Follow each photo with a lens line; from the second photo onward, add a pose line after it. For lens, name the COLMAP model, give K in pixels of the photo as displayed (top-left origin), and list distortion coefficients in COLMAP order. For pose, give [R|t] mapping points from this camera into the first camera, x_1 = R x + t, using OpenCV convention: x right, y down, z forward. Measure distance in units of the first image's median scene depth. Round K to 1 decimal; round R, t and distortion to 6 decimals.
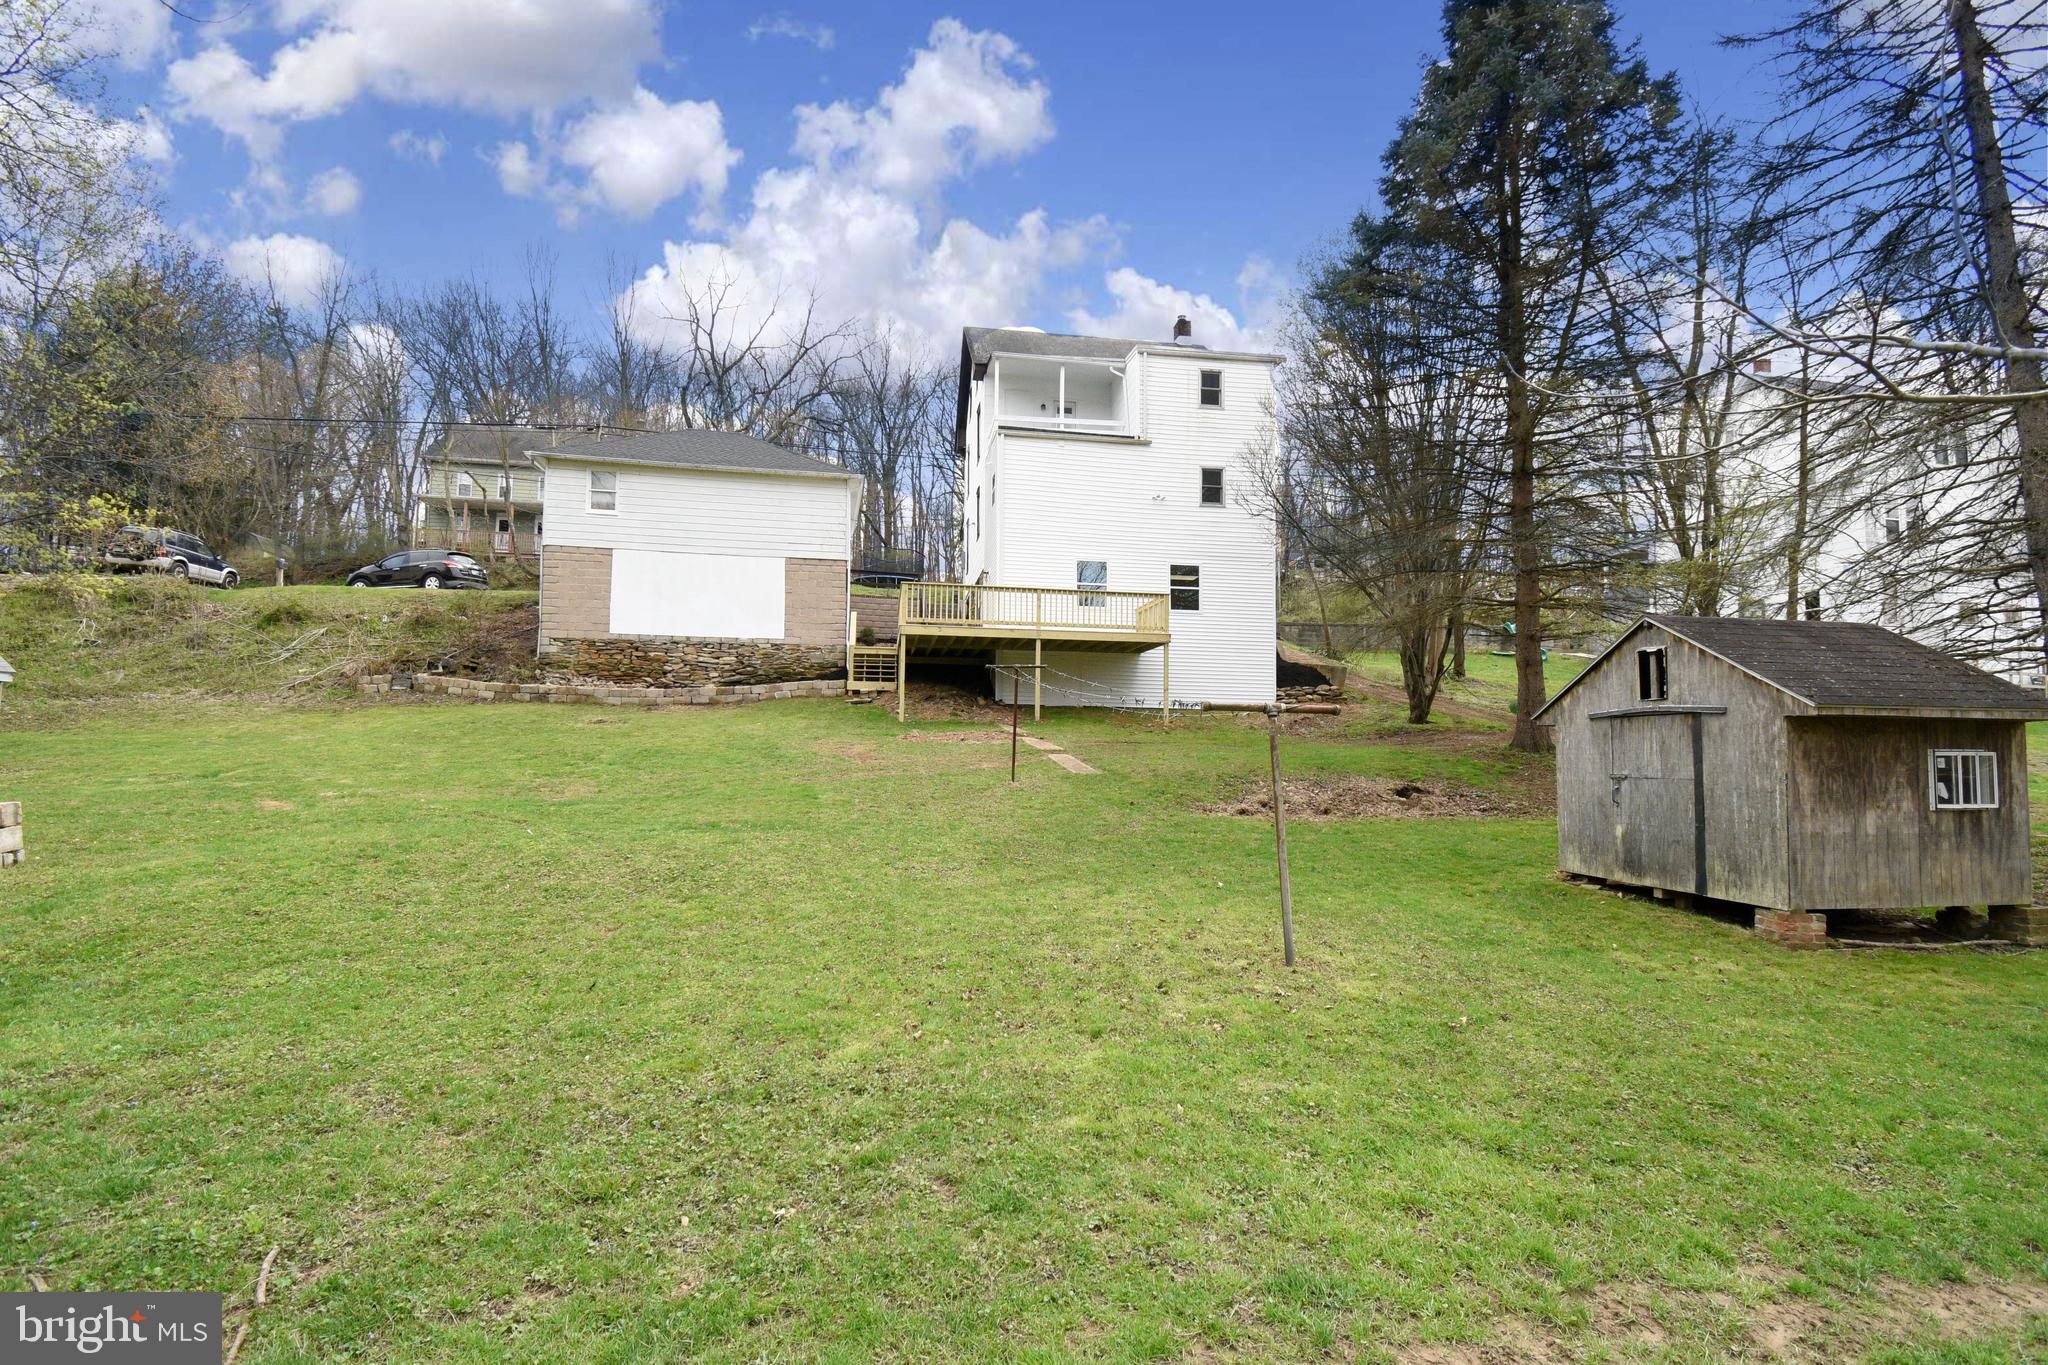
lens RADIAL K [[911.0, 0, 1033.7], [0, 911.0, 689.5], [0, 0, 1]] dist [0.025925, -0.031778]
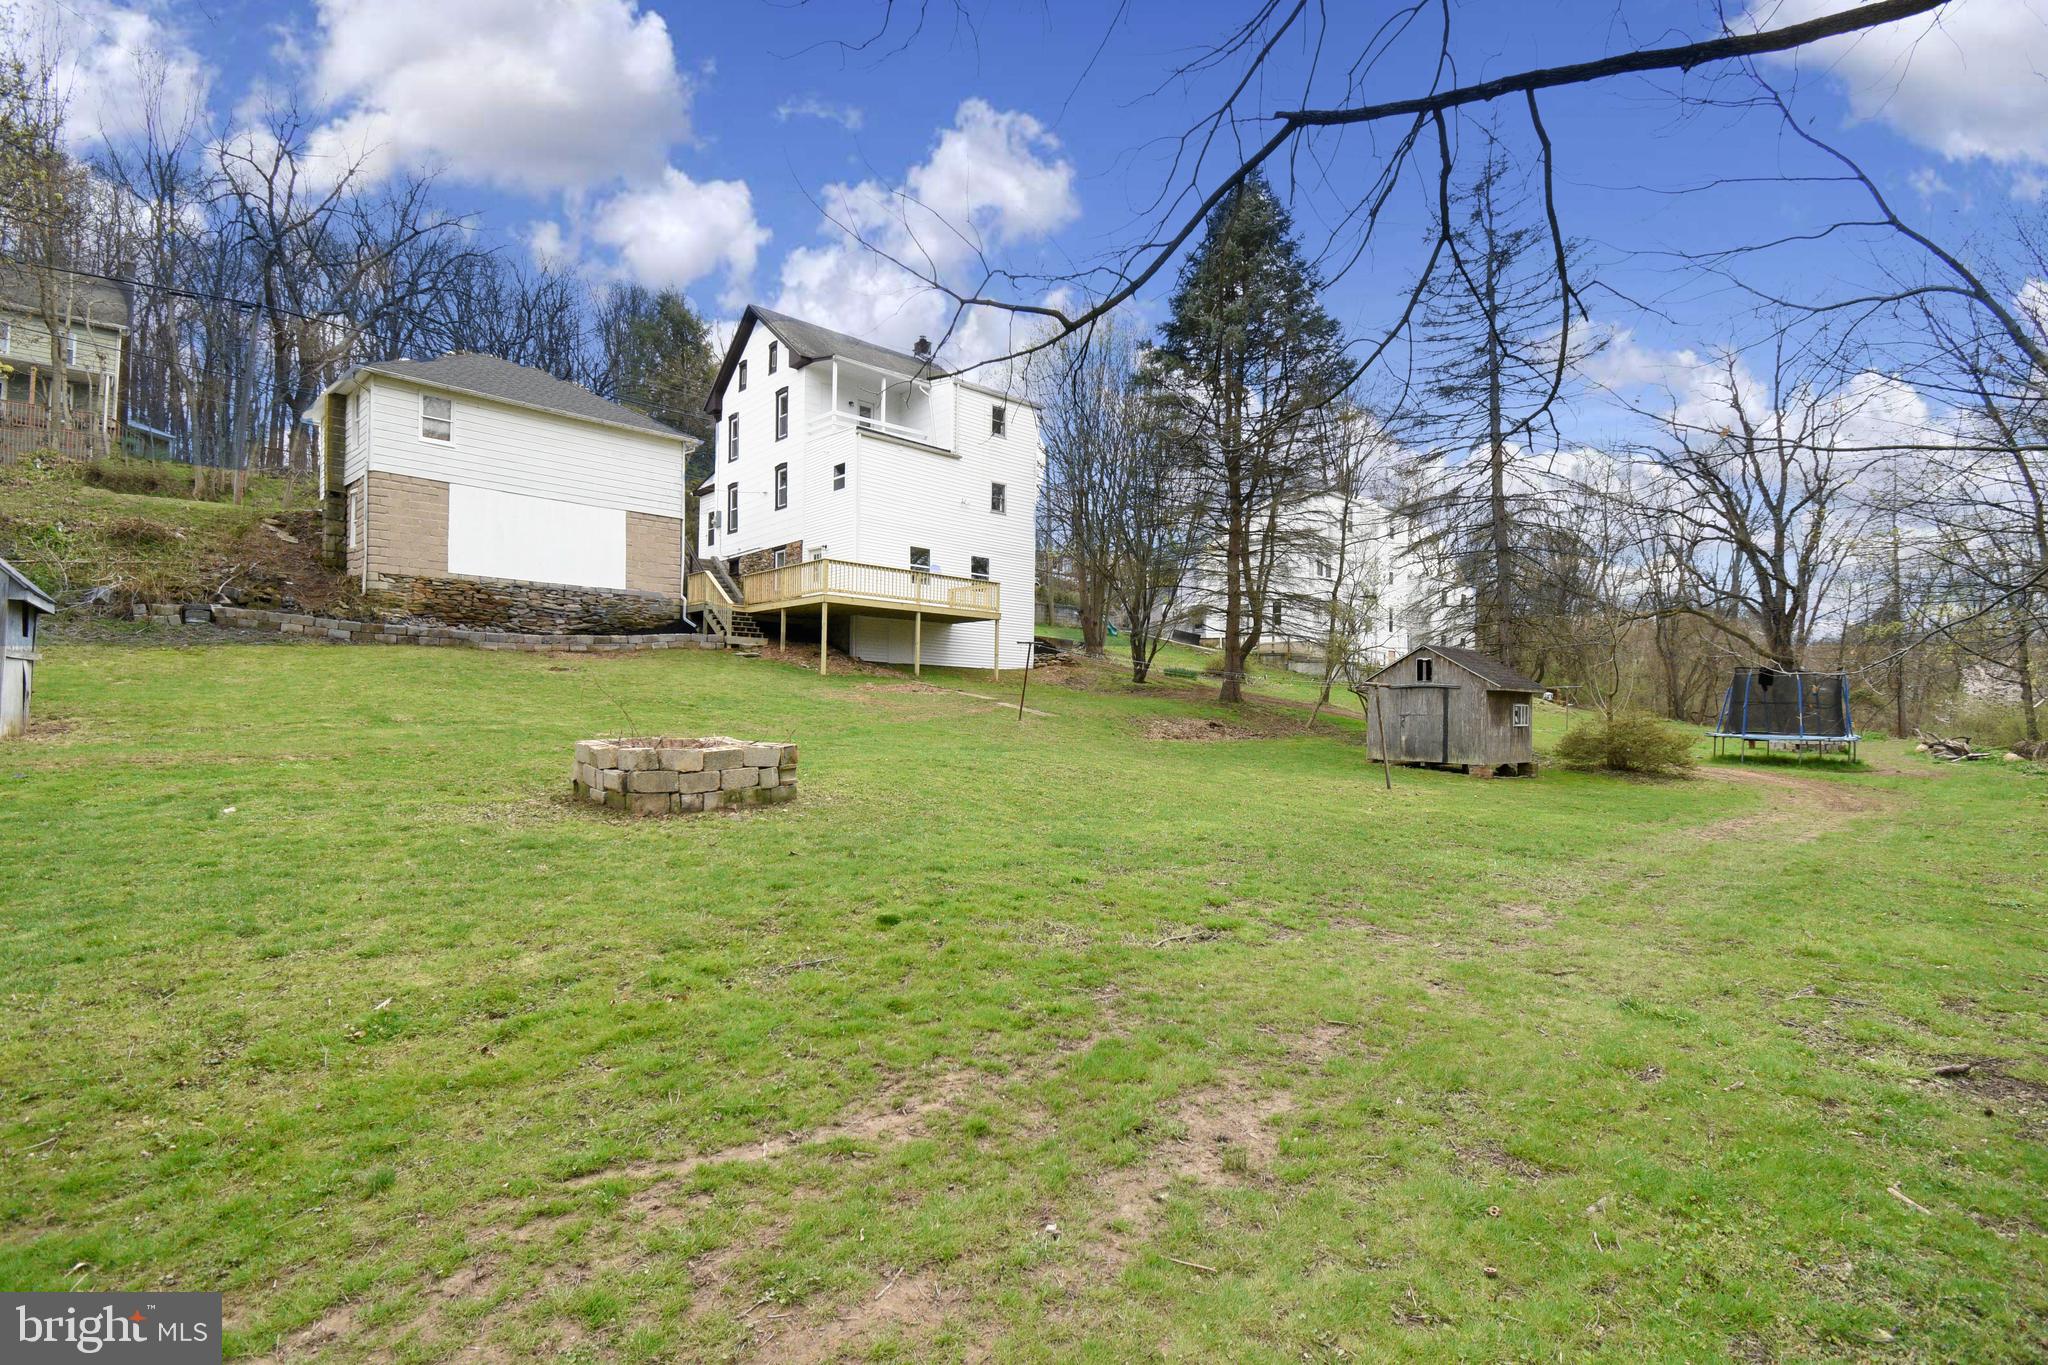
lens RADIAL K [[911.0, 0, 1033.7], [0, 911.0, 689.5], [0, 0, 1]] dist [0.025925, -0.031778]
pose [[0.839205, 0.013501, 0.543647, -0.471307], [-0.043998, 0.998100, 0.043130, -0.008121], [-0.542032, -0.060115, 0.838205, -0.135131]]
